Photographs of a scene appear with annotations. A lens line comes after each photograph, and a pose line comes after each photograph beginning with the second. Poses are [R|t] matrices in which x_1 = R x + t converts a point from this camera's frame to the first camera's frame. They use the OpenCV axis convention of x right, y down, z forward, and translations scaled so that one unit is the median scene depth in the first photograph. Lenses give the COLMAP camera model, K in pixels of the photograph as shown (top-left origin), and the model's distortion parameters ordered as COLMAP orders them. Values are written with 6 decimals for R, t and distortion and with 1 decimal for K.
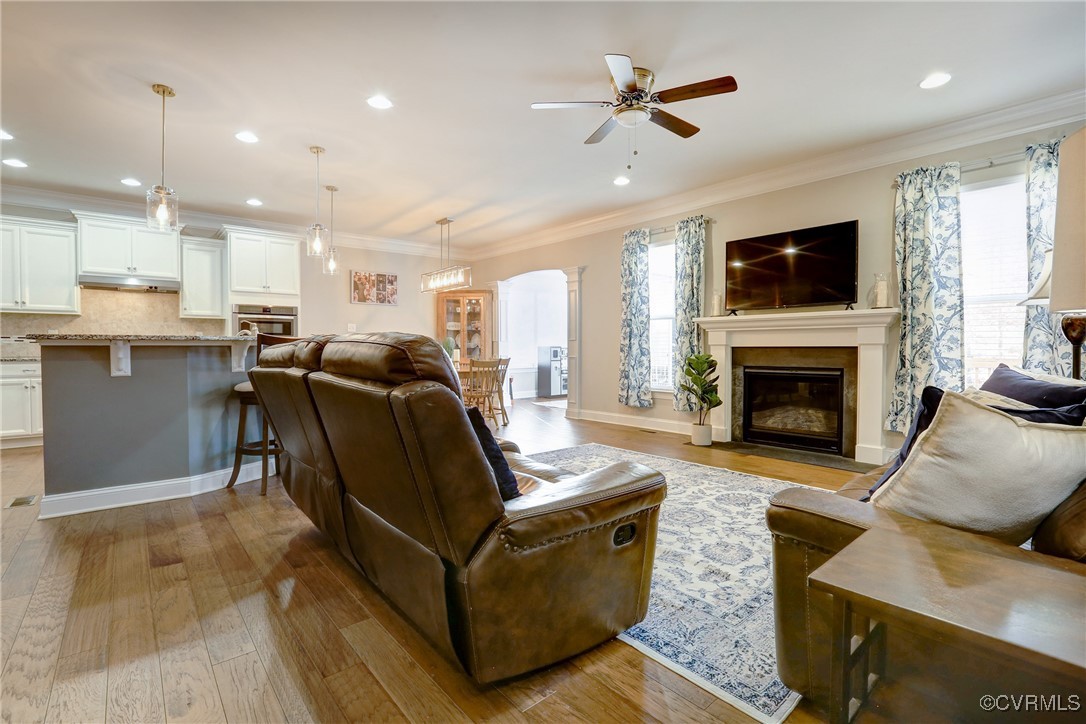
lens RADIAL K [[498.8, 0, 537.1], [0, 498.8, 358.3], [0, 0, 1]] dist [-0.030596, 0.003977]
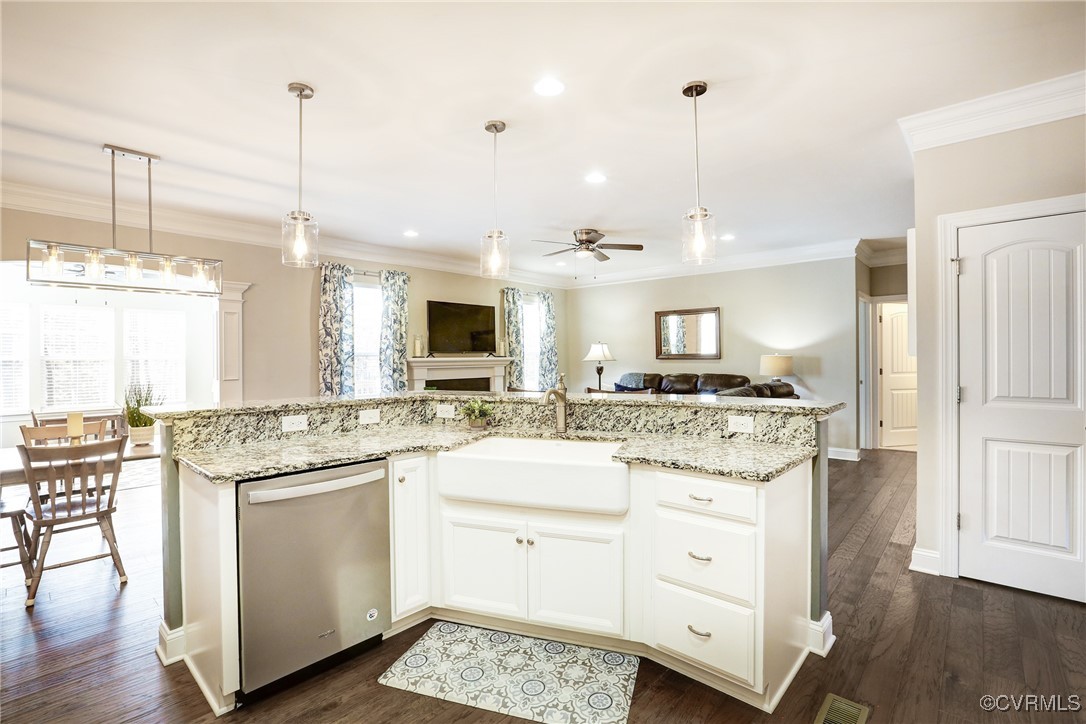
lens RADIAL K [[498.8, 0, 550.4], [0, 498.8, 361.2], [0, 0, 1]] dist [-0.030596, 0.003977]
pose [[-0.152655, -0.006180, 0.988260, -0.824655], [0.027405, 0.999569, 0.010484, -0.066667], [-0.987899, 0.028684, -0.152420, 0.743044]]
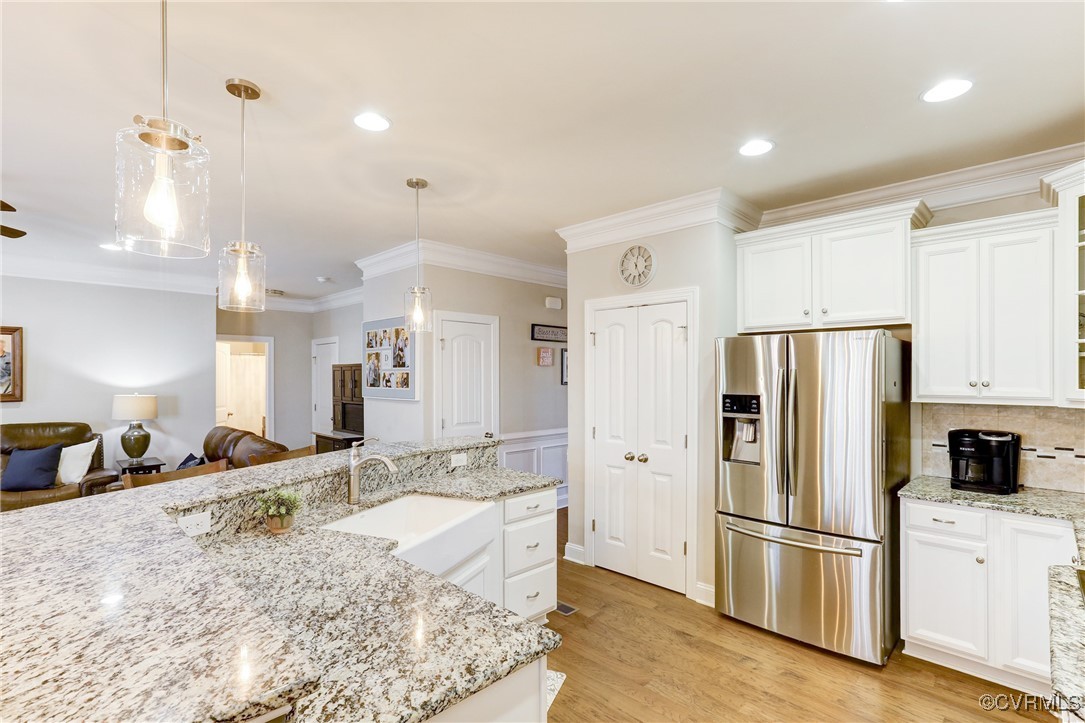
lens RADIAL K [[526.6, 0, 536.7], [0, 526.6, 378.3], [0, 0, 1]] dist [-0.023616, 0.000420]
pose [[-0.995976, 0.001937, -0.089602, -0.488515], [-0.000266, 0.999698, 0.024564, -0.109255], [0.089623, 0.024489, -0.995675, 1.100952]]
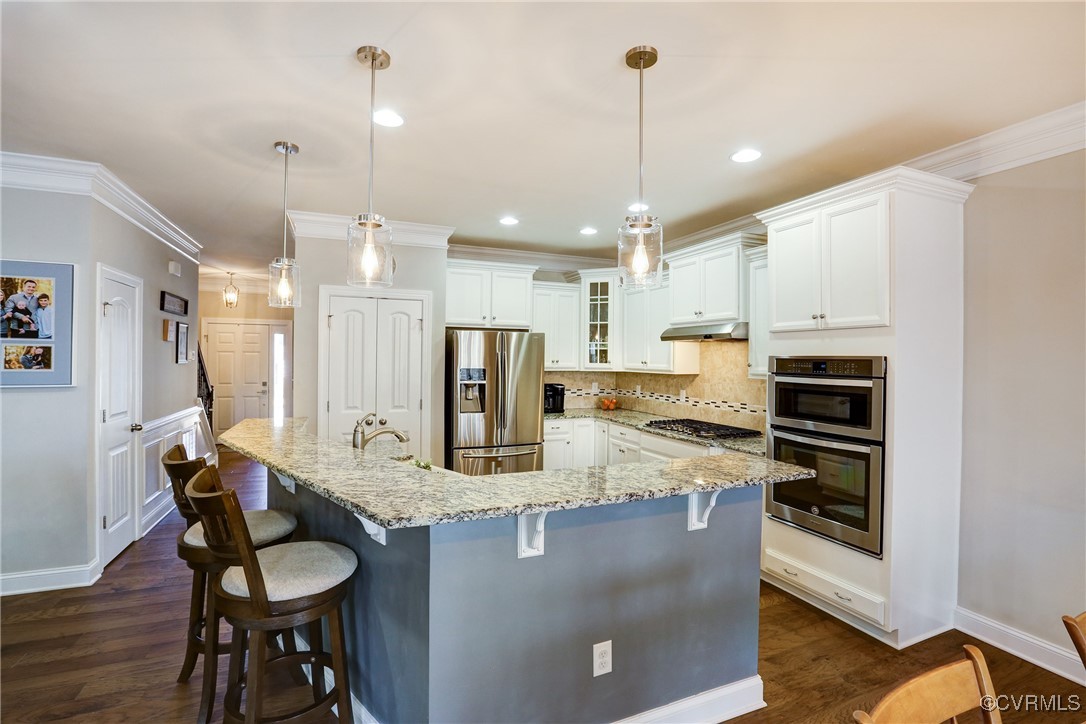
lens RADIAL K [[498.8, 0, 543.8], [0, 498.8, 357.2], [0, 0, 1]] dist [-0.030596, 0.003977]
pose [[-0.296222, -0.003166, -0.955114, -0.033891], [-0.030374, 0.999520, 0.006107, -0.105726], [0.954636, 0.030819, -0.296176, 0.929209]]
